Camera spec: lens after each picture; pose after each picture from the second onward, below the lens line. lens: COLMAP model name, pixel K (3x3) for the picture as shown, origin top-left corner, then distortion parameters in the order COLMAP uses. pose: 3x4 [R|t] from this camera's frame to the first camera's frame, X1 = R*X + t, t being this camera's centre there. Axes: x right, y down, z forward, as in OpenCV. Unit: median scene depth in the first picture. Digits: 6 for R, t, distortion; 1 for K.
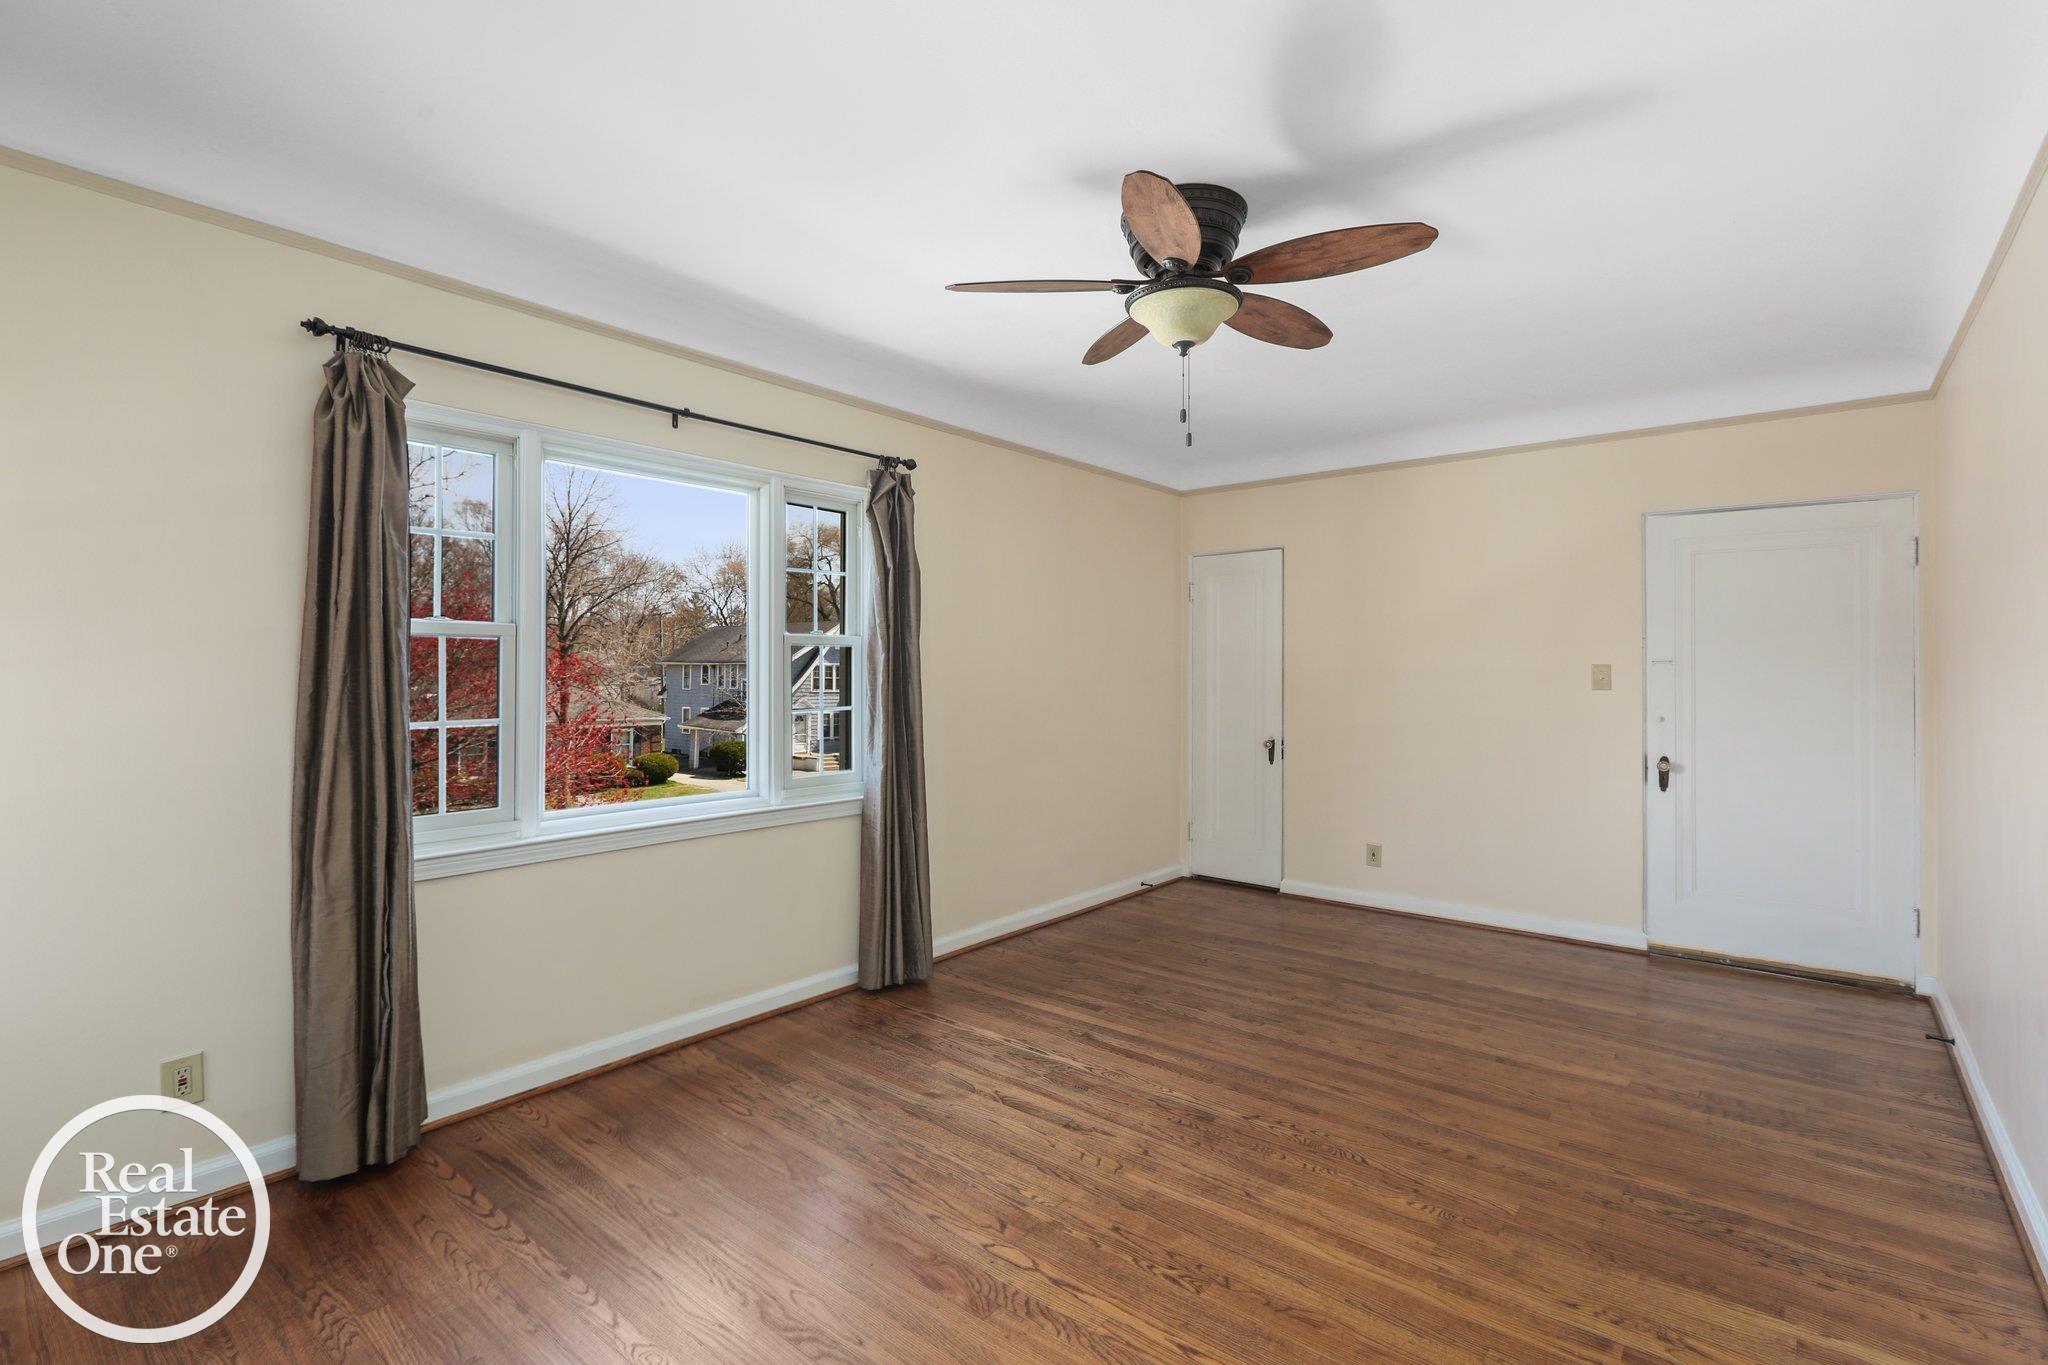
lens RADIAL K [[943.1, 0, 1016.6], [0, 943.1, 679.0], [0, 0, 1]] dist [0.000620, 0.000127]
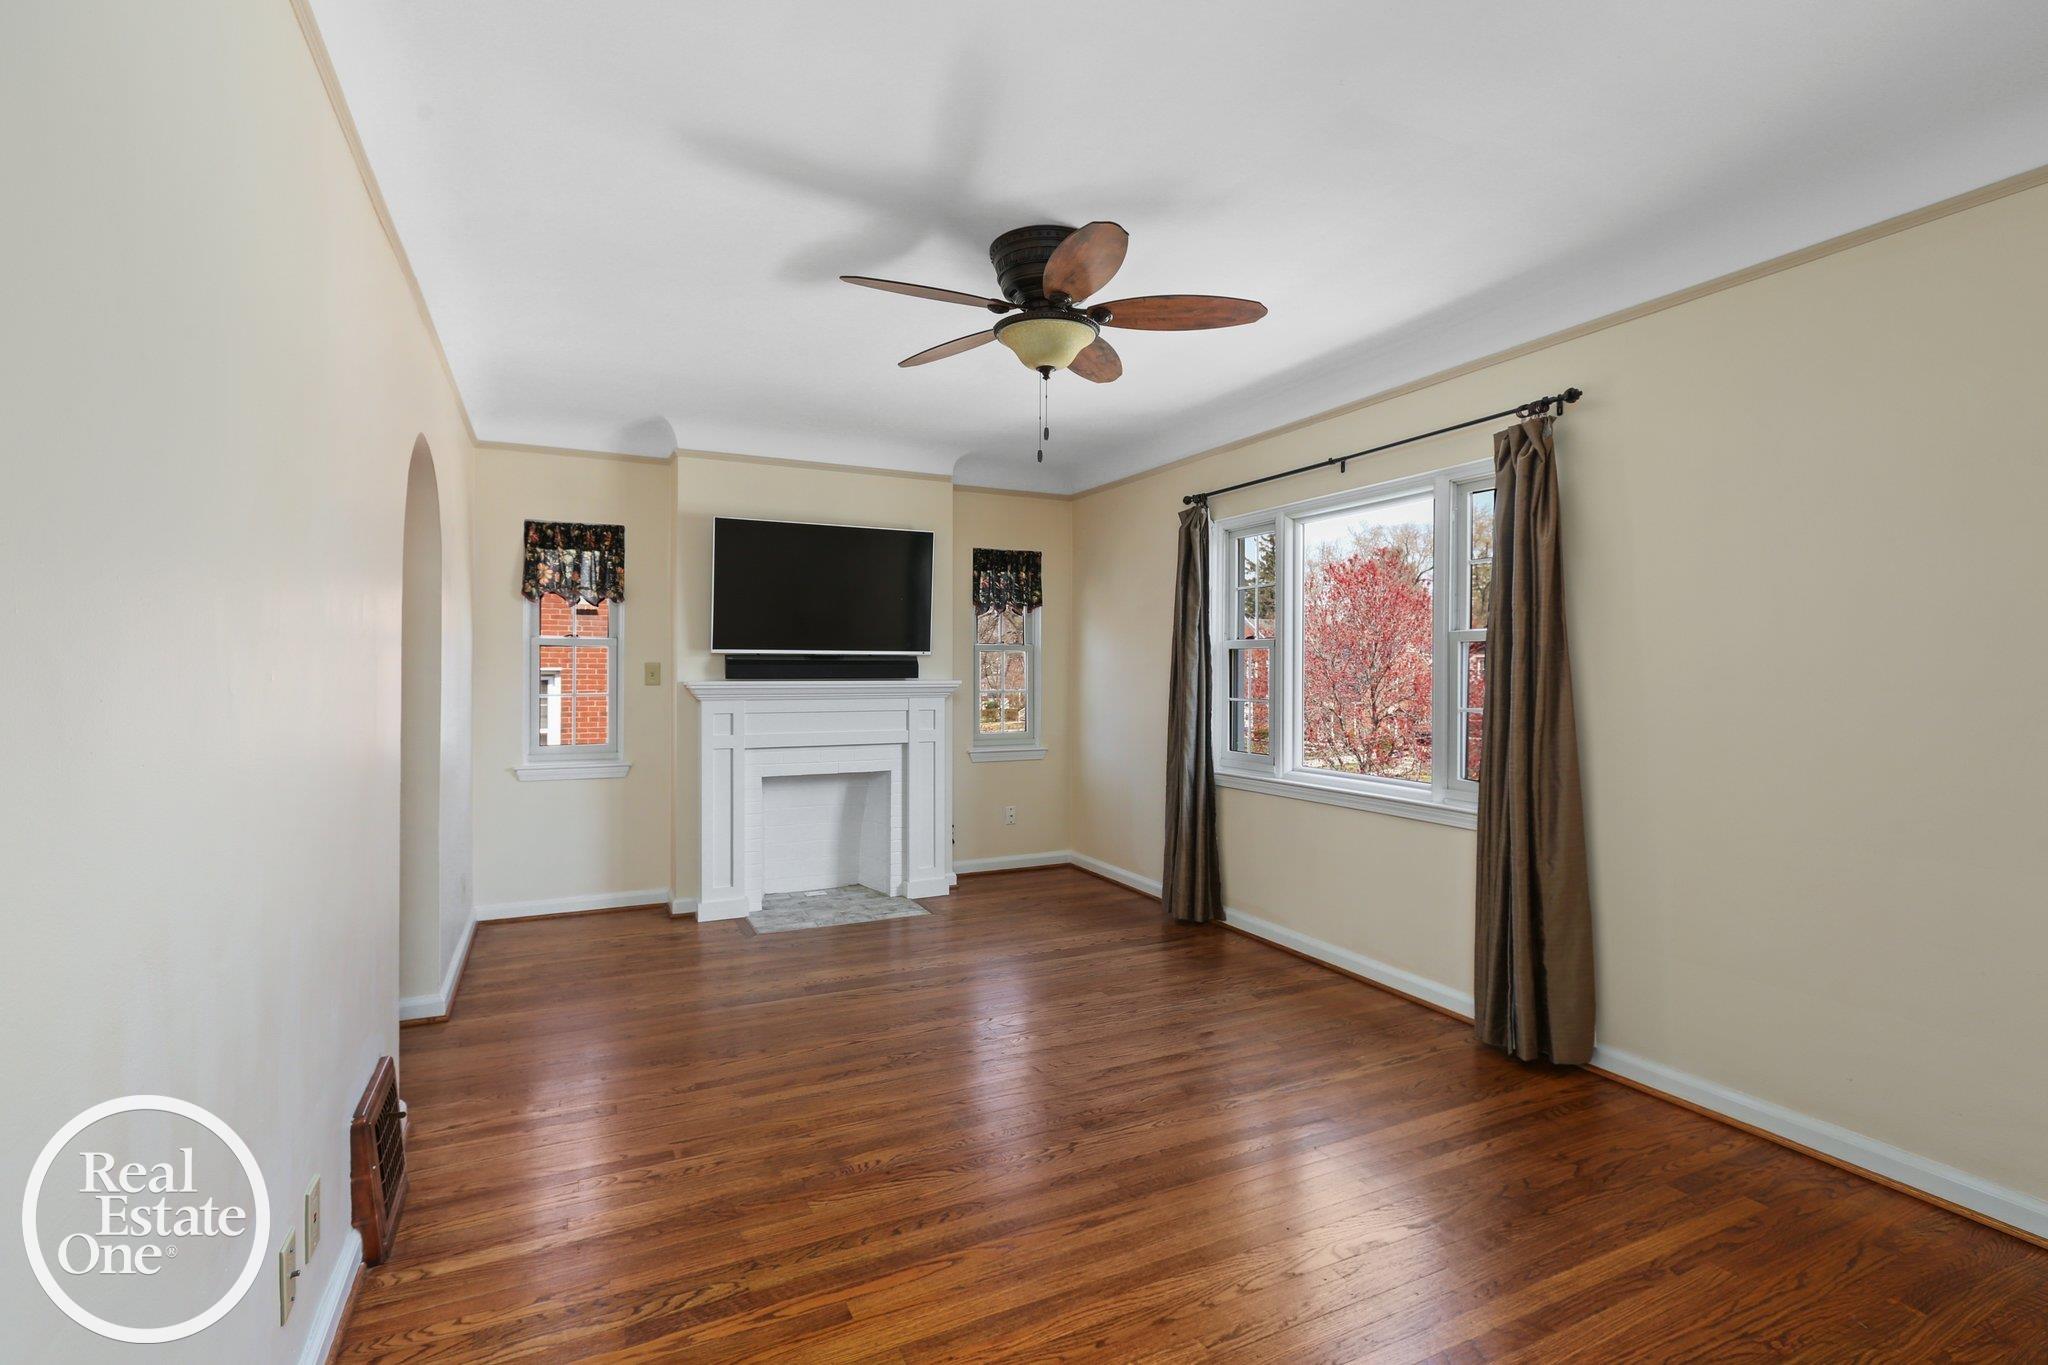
lens RADIAL K [[943.1, 0, 1016.6], [0, 943.1, 679.0], [0, 0, 1]] dist [0.000620, 0.000127]
pose [[-0.416512, 0.005299, -0.909115, 1.042371], [-0.009508, 0.999903, 0.010184, -0.002871], [0.909081, 0.012885, -0.416421, 1.248422]]
